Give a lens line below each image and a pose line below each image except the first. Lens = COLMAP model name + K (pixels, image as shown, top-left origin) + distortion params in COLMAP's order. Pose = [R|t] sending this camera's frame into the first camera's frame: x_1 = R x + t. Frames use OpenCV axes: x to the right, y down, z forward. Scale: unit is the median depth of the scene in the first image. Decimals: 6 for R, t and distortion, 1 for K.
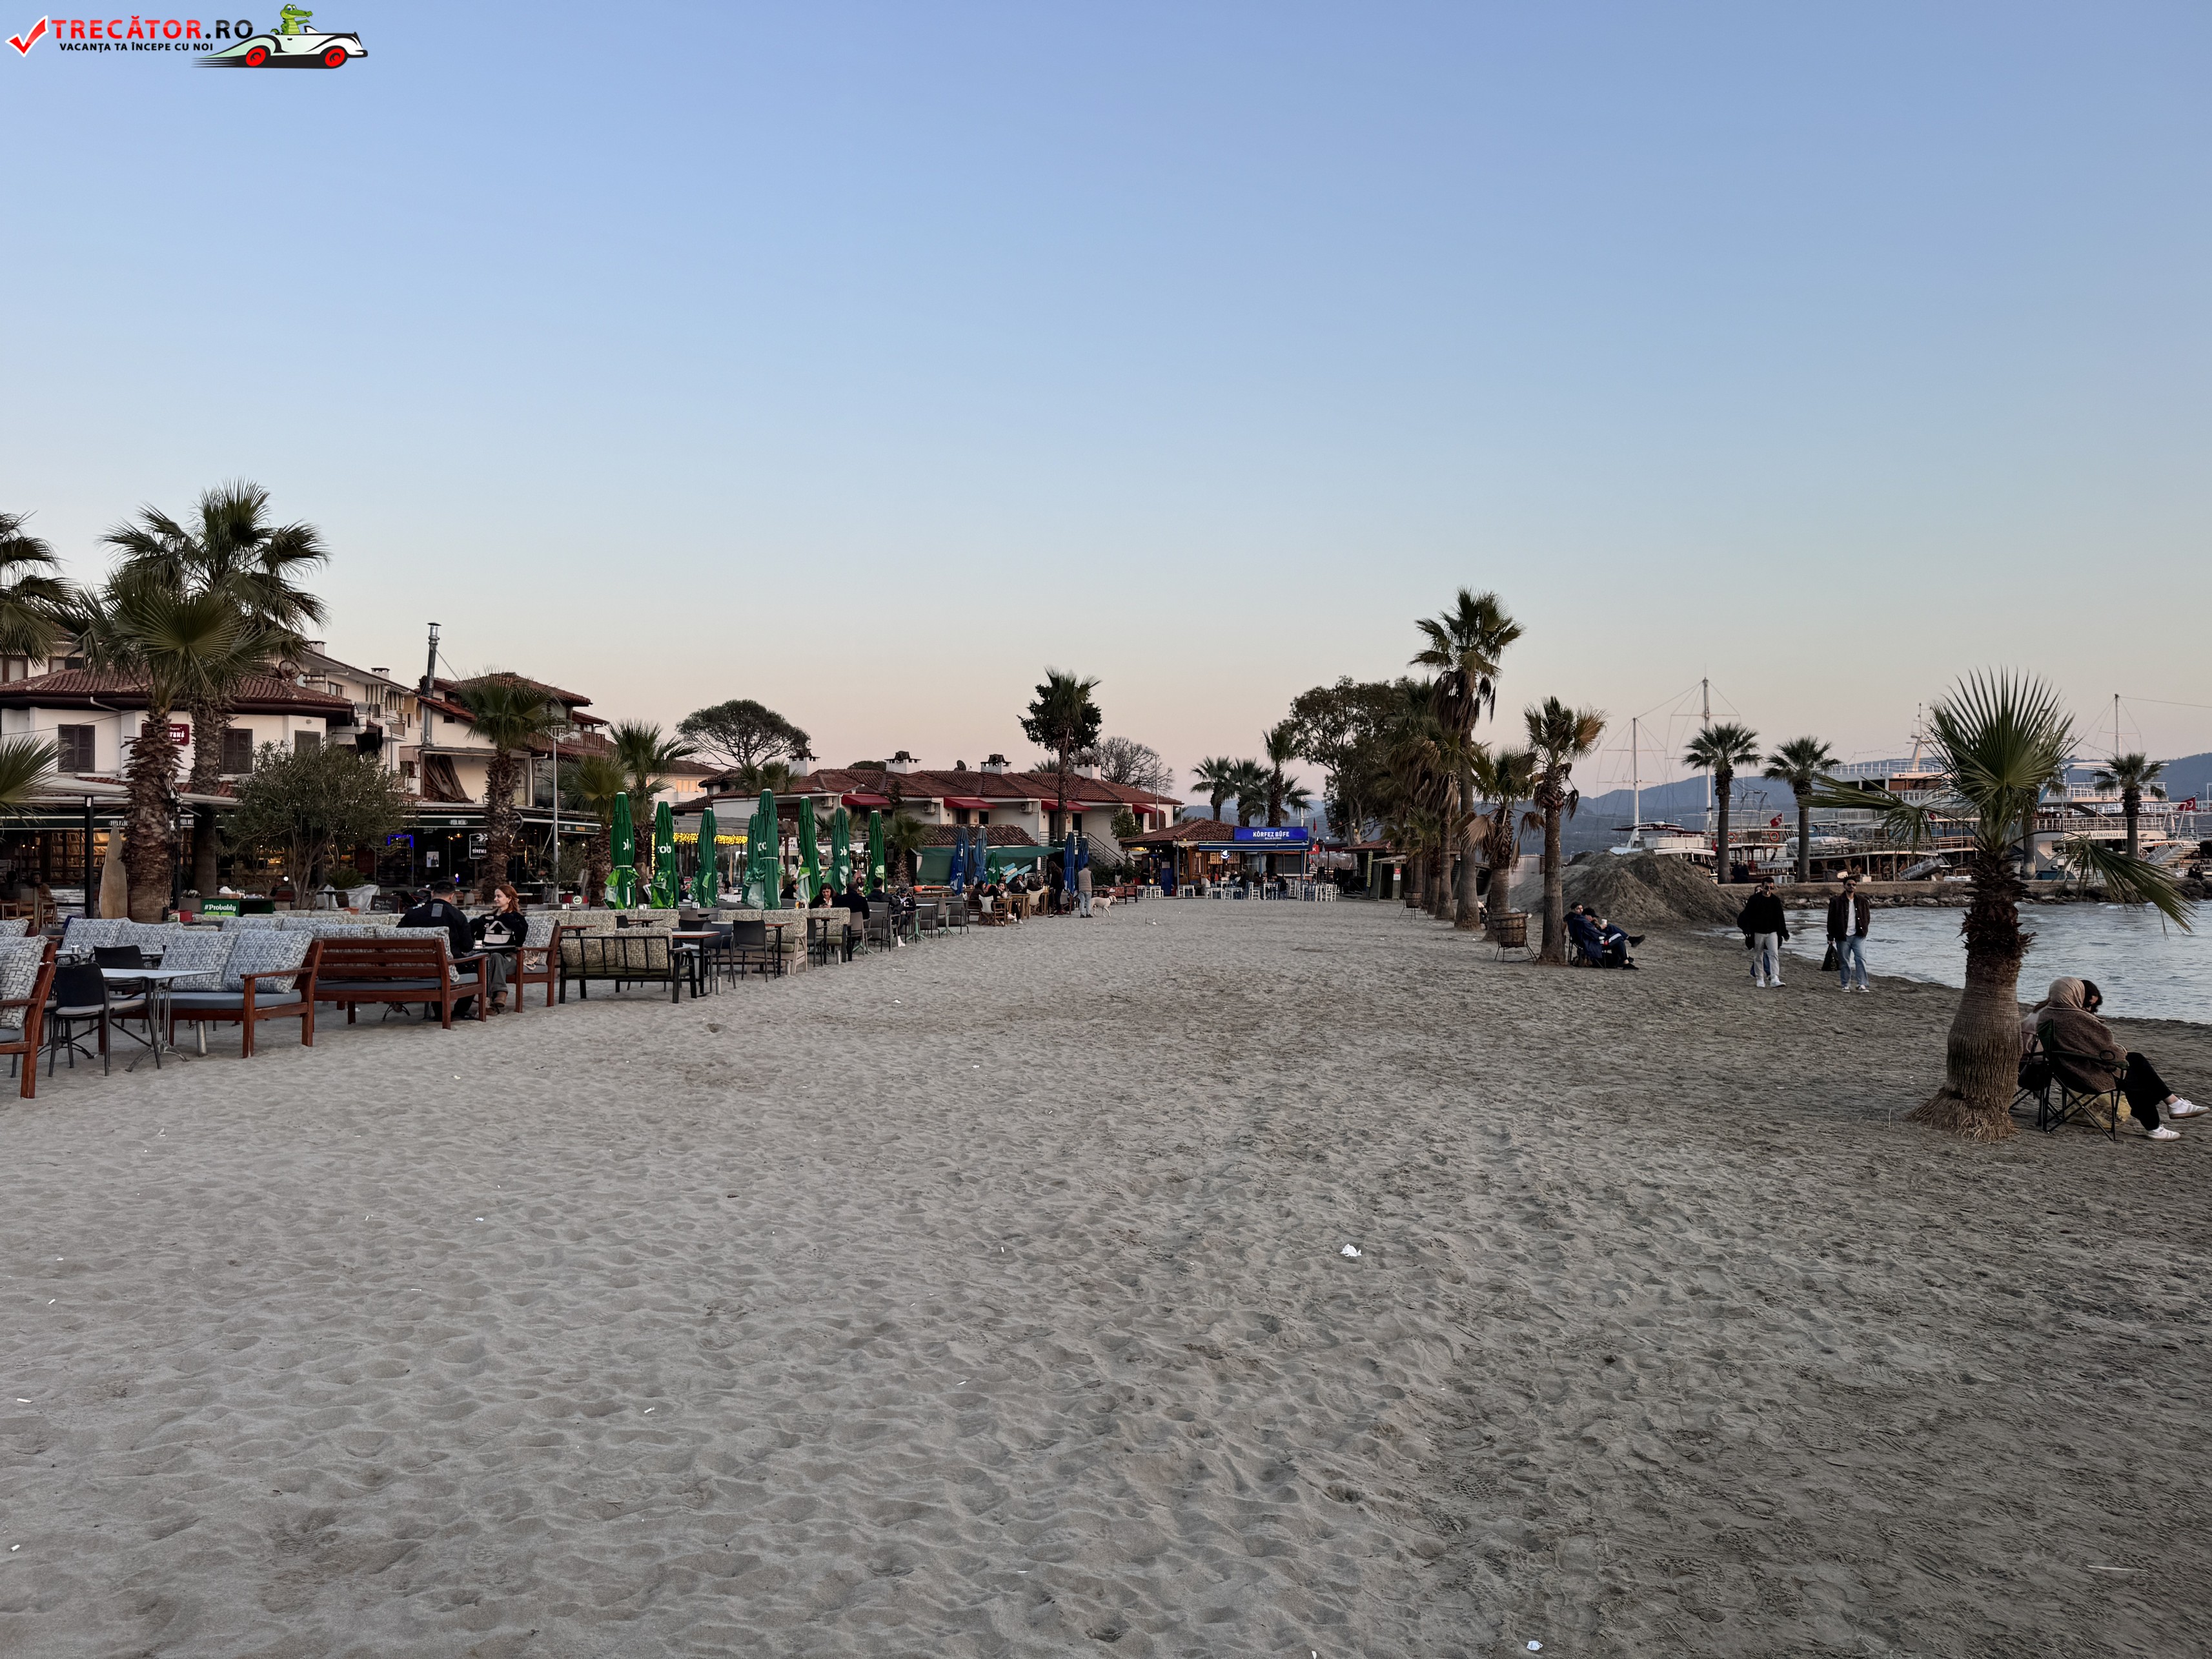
lens RADIAL K [[1486.3, 0, 1095.4], [0, 1486.3, 831.0], [0, 0, 1]] dist [0.082812, -0.128332]
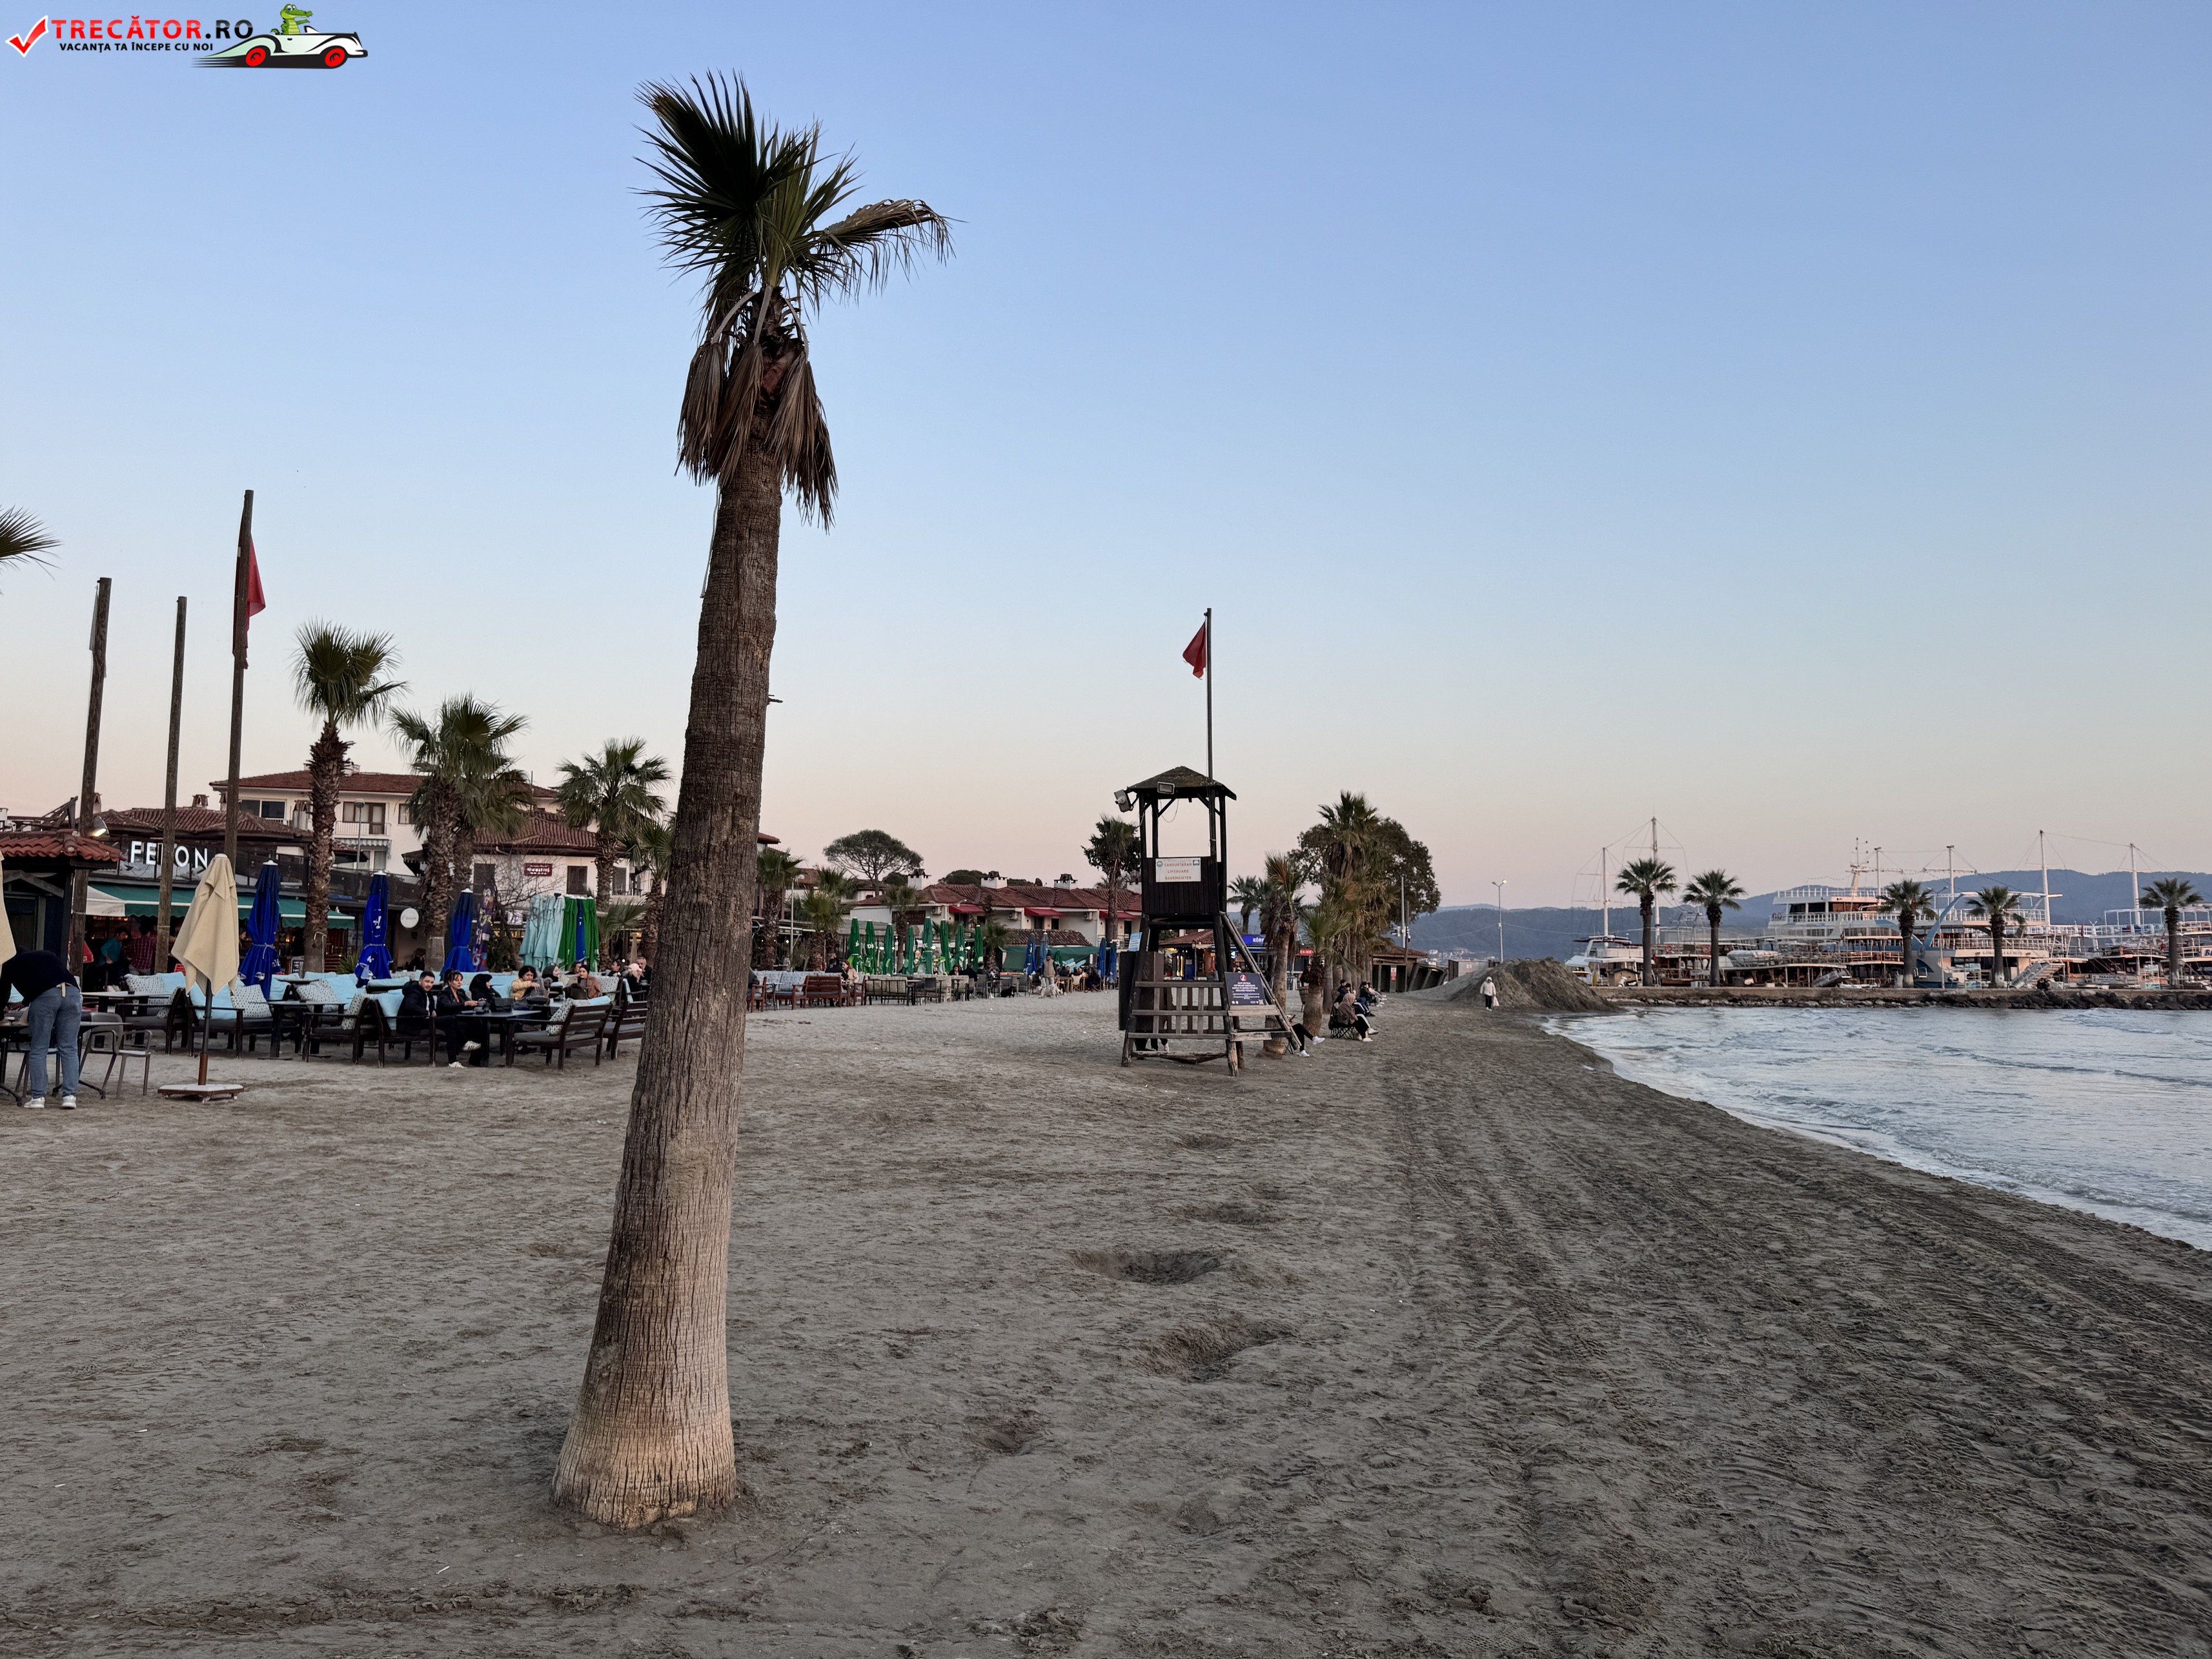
lens RADIAL K [[1503.8, 0, 1093.4], [0, 1503.8, 830.3], [0, 0, 1]] dist [0.123995, -0.255810]
pose [[0.998015, 0.011944, -0.061841, 0.037510], [-0.016005, 0.997719, -0.065586, -0.004288], [0.060917, 0.066445, 0.995929, -0.302053]]
